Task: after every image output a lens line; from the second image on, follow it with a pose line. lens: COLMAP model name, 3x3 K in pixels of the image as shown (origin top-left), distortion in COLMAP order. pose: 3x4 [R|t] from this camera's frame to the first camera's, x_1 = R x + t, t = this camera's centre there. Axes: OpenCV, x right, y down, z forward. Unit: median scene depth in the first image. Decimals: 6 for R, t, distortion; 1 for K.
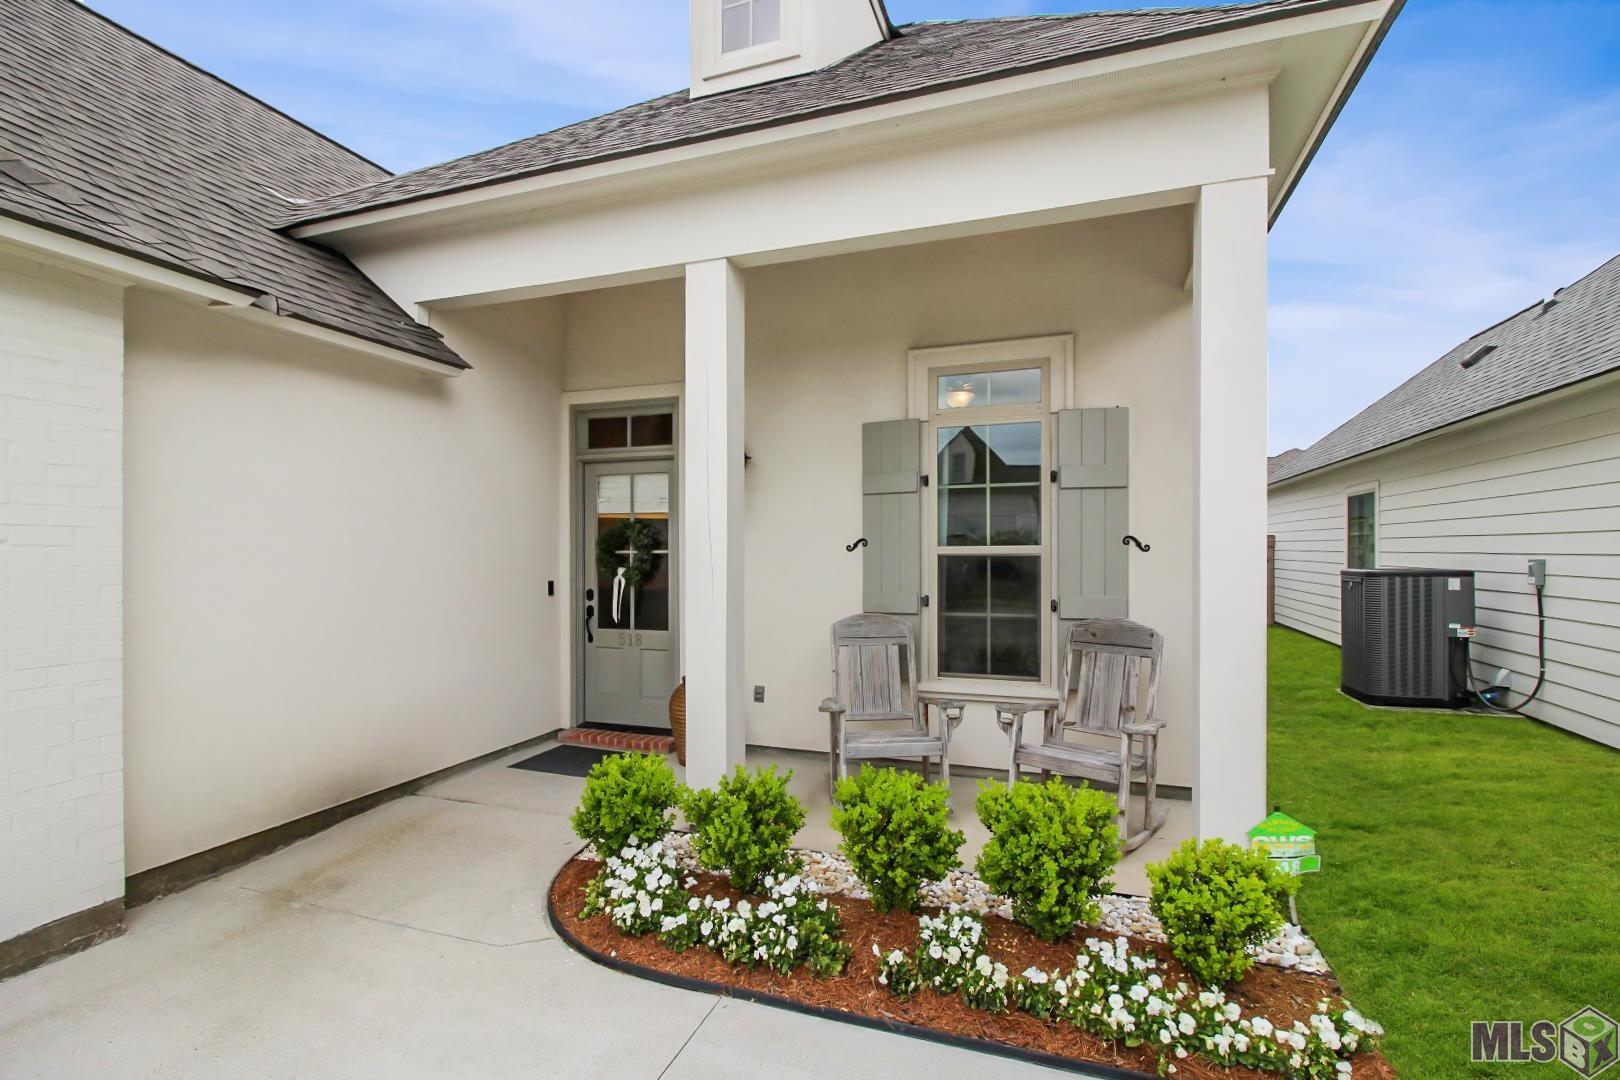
lens RADIAL K [[748.6, 0, 811.2], [0, 748.6, 544.3], [0, 0, 1]] dist [0.034063, -0.034747]
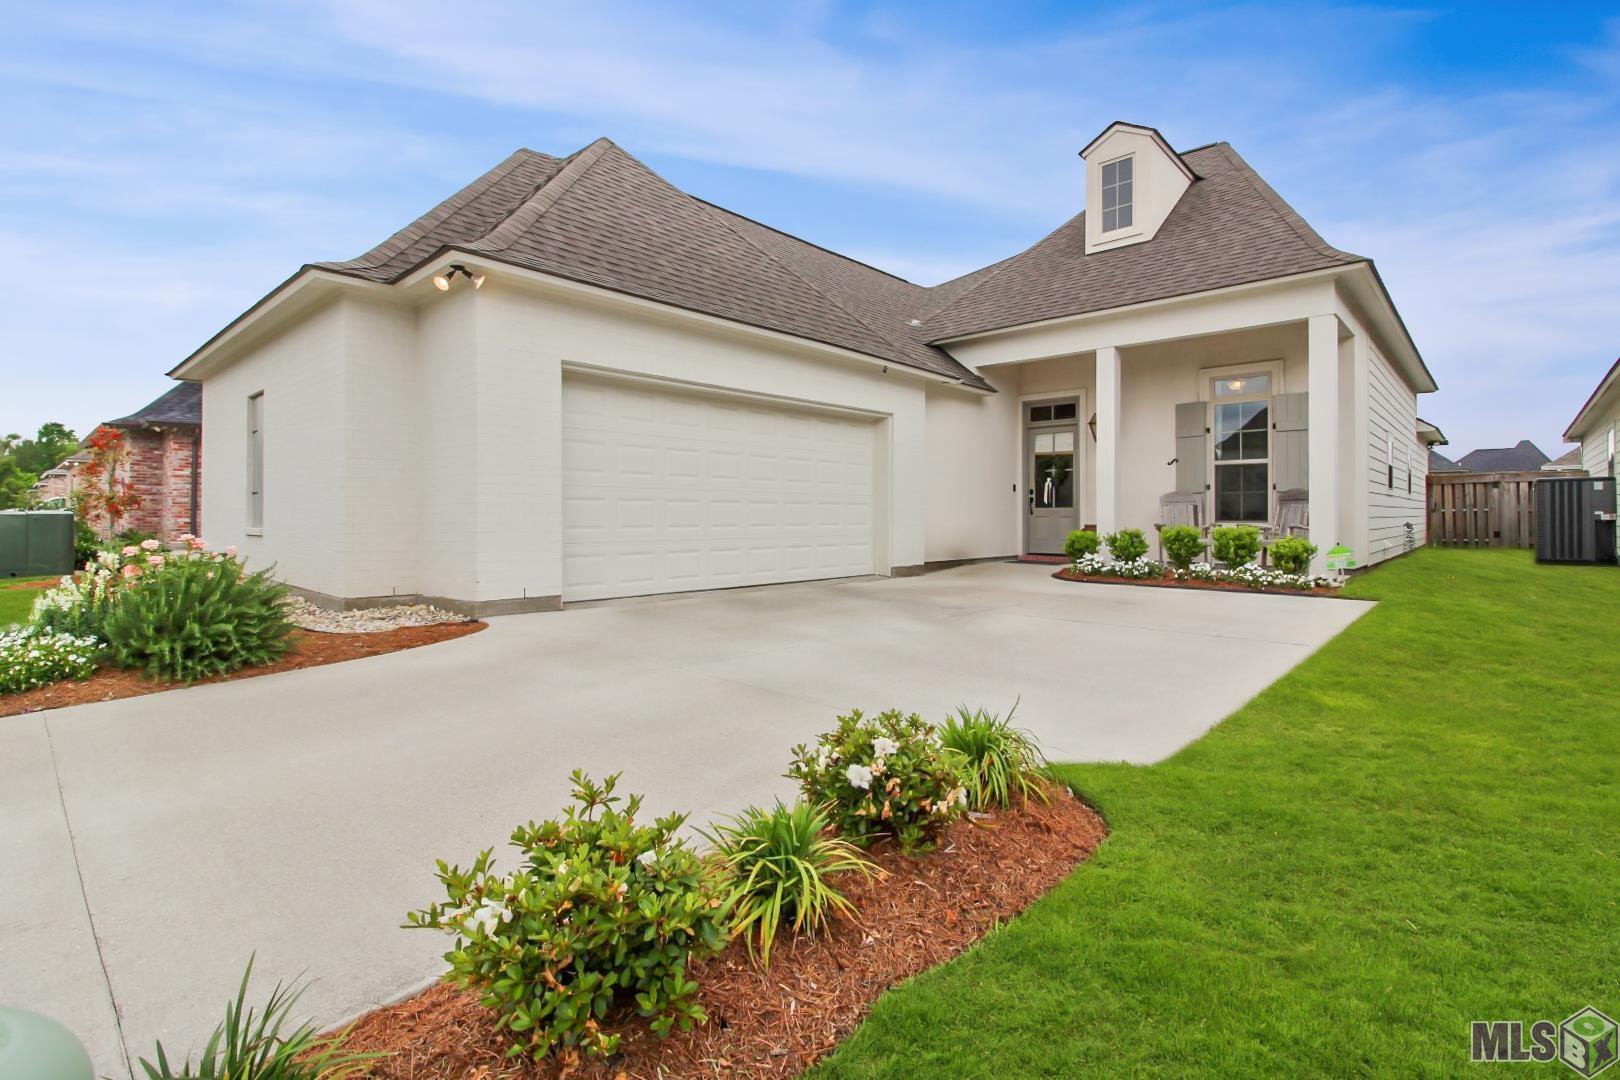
lens RADIAL K [[755.3, 0, 808.6], [0, 755.3, 504.2], [0, 0, 1]] dist [0.000671, -0.008469]
pose [[0.918142, 0.000069, -0.396250, -0.043072], [-0.002747, 0.999977, -0.006191, 0.153791], [0.396241, 0.006772, 0.918122, -1.543542]]
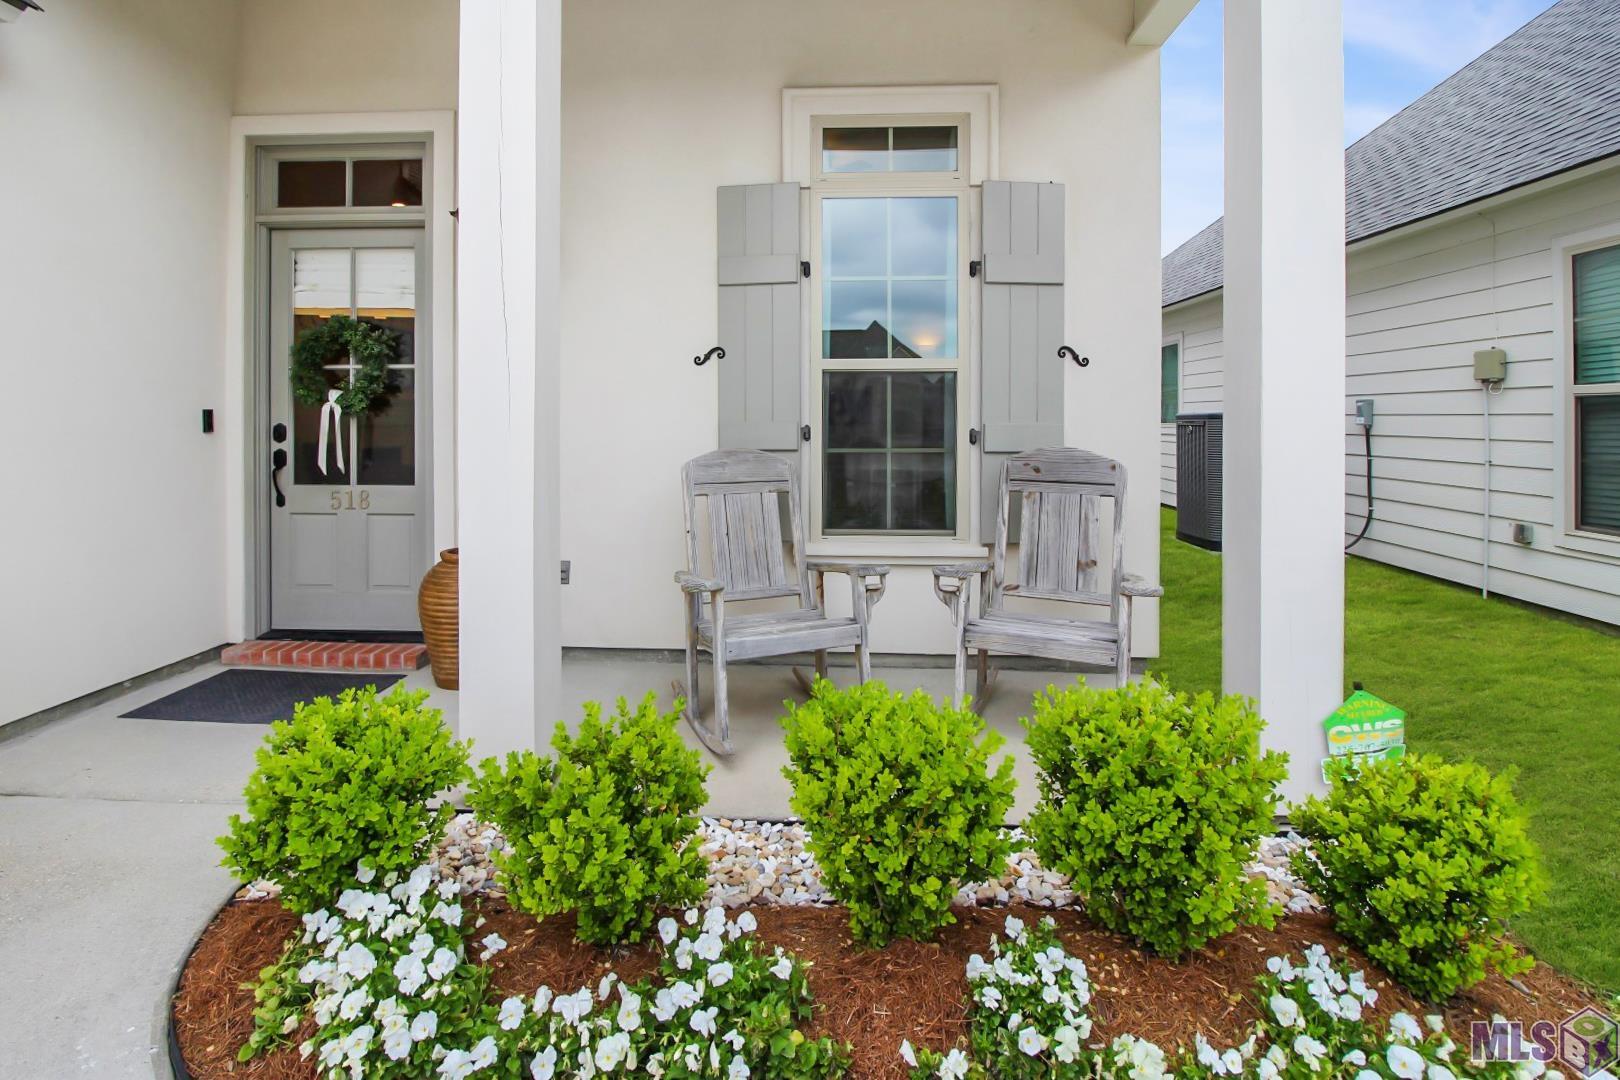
lens RADIAL K [[771.6, 0, 804.9], [0, 771.6, 422.7], [0, 0, 1]] dist [0.010837, -0.013111]
pose [[0.955593, 0.004879, 0.294651, -0.077524], [-0.008123, 0.999919, 0.009787, 0.063244], [-0.294579, -0.011746, 0.955555, 0.304099]]
